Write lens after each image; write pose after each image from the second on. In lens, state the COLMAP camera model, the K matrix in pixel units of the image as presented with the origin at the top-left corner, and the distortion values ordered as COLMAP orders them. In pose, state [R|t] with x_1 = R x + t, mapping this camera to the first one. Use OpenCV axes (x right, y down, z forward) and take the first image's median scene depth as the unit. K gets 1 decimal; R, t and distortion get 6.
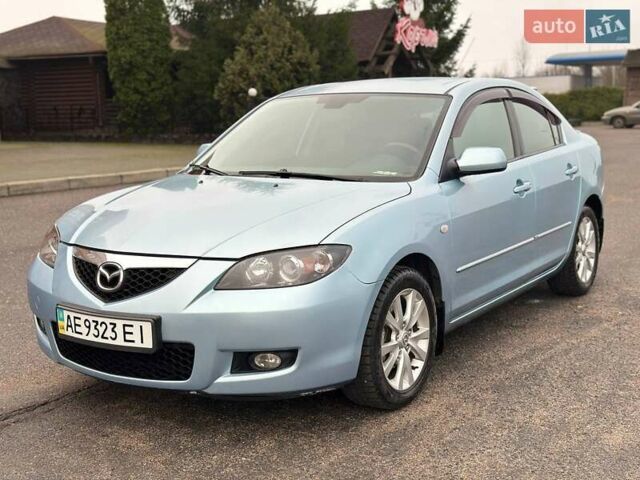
lens RADIAL K [[885.8, 0, 318.6], [0, 885.8, 244.6], [0, 0, 1]] dist [0.122624, 0.000000]
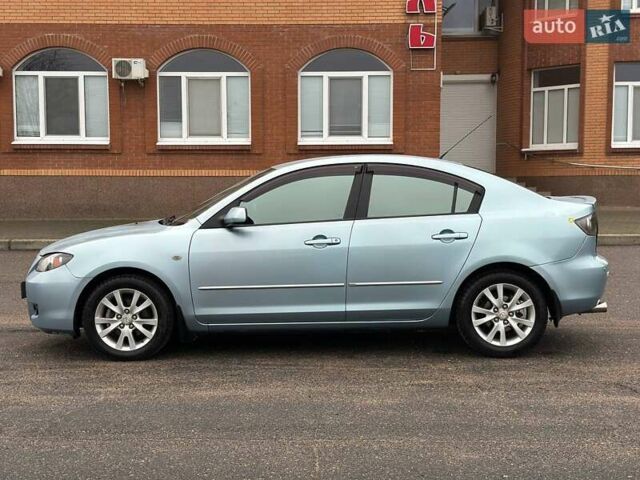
lens RADIAL K [[885.8, 0, 321.9], [0, 885.8, 240.6], [0, 0, 1]] dist [0.122624, 0.000000]
pose [[0.539094, 0.067110, -0.839568, 1.460334], [-0.127167, 0.991879, -0.002370, -0.069741], [0.832590, 0.108042, 0.543250, 0.349811]]
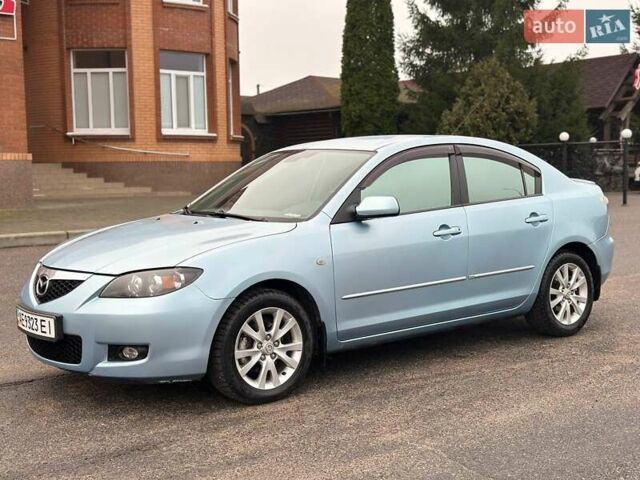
lens RADIAL K [[885.8, 0, 317.3], [0, 885.8, 238.0], [0, 0, 1]] dist [0.122624, 0.000000]
pose [[0.949220, 0.028254, -0.313340, 0.482327], [-0.046869, 0.997545, -0.052033, 0.012653], [0.311101, 0.064076, 0.948214, -0.145194]]
